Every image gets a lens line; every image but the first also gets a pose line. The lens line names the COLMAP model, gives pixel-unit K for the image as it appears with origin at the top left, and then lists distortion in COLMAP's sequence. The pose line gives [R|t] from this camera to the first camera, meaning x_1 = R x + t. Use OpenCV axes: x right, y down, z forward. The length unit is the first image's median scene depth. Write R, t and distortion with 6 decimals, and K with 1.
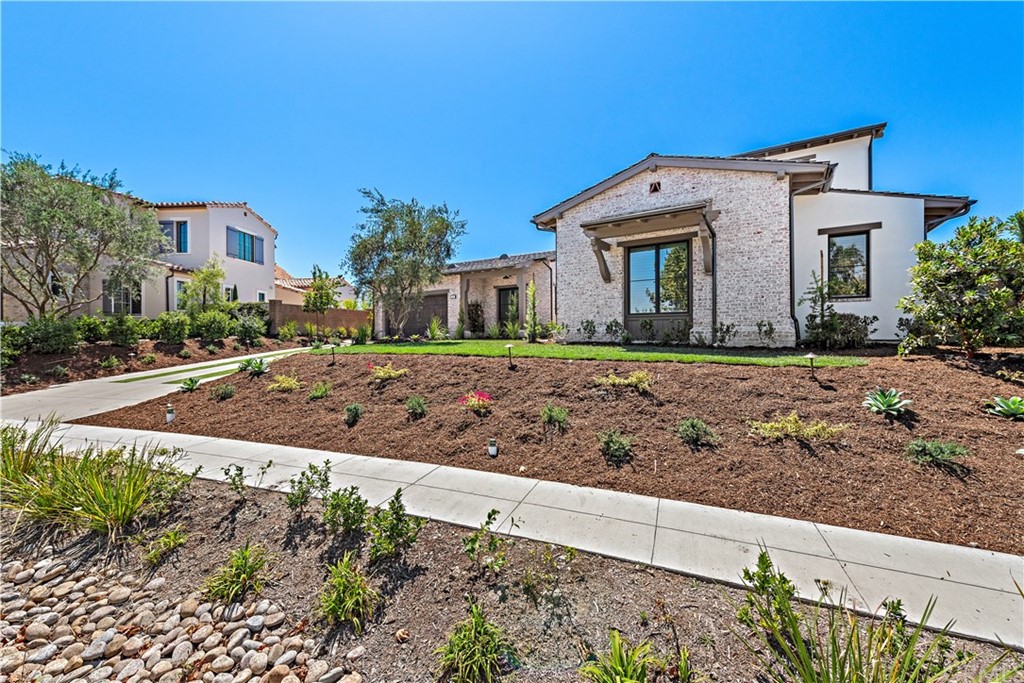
lens RADIAL K [[404.3, 0, 512.0], [0, 404.3, 346.1], [0, 0, 1]] dist [0.007584, -0.000308]
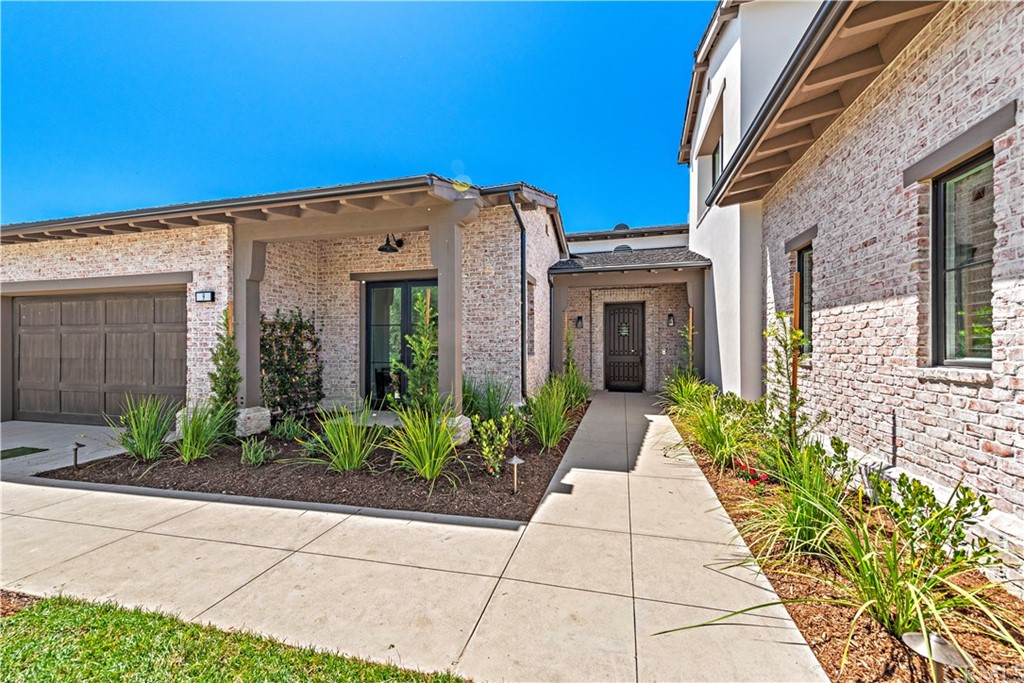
lens RADIAL K [[404.3, 0, 512.0], [0, 404.3, 346.1], [0, 0, 1]] dist [0.007584, -0.000308]
pose [[0.950879, 0.006197, 0.309501, -0.038737], [0.006444, 0.999187, -0.039804, -0.133224], [-0.309496, 0.039844, 0.950066, 1.197266]]
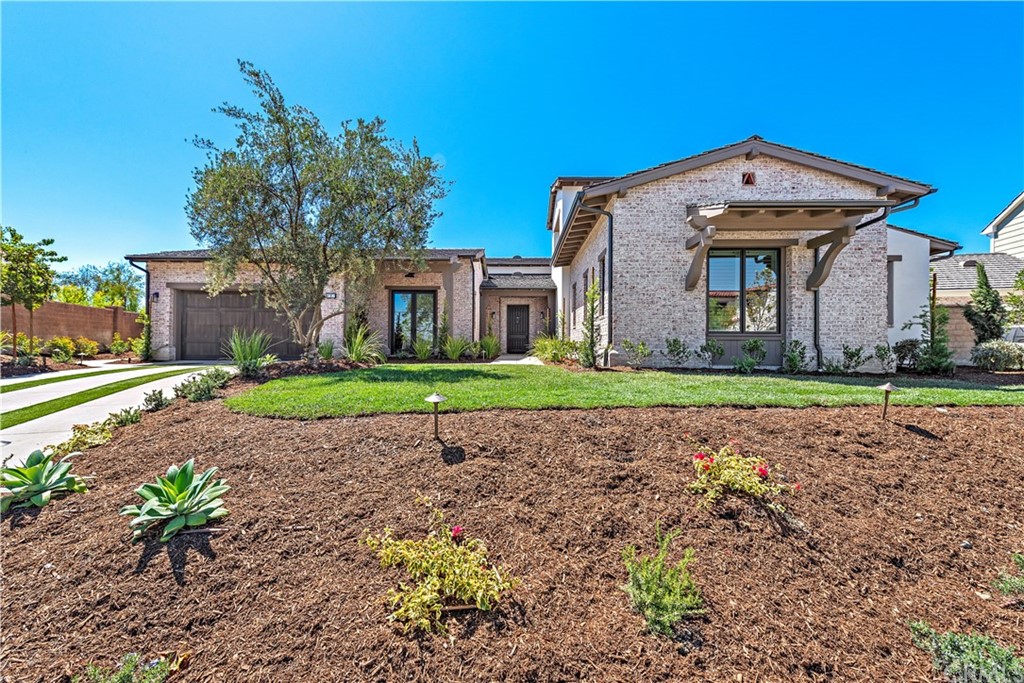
lens RADIAL K [[404.3, 0, 512.0], [0, 404.3, 346.1], [0, 0, 1]] dist [0.007584, -0.000308]
pose [[0.847980, 0.014666, 0.529825, -0.452011], [0.006531, 0.999252, -0.038113, -0.024539], [-0.529988, 0.035779, 0.847250, 0.534764]]
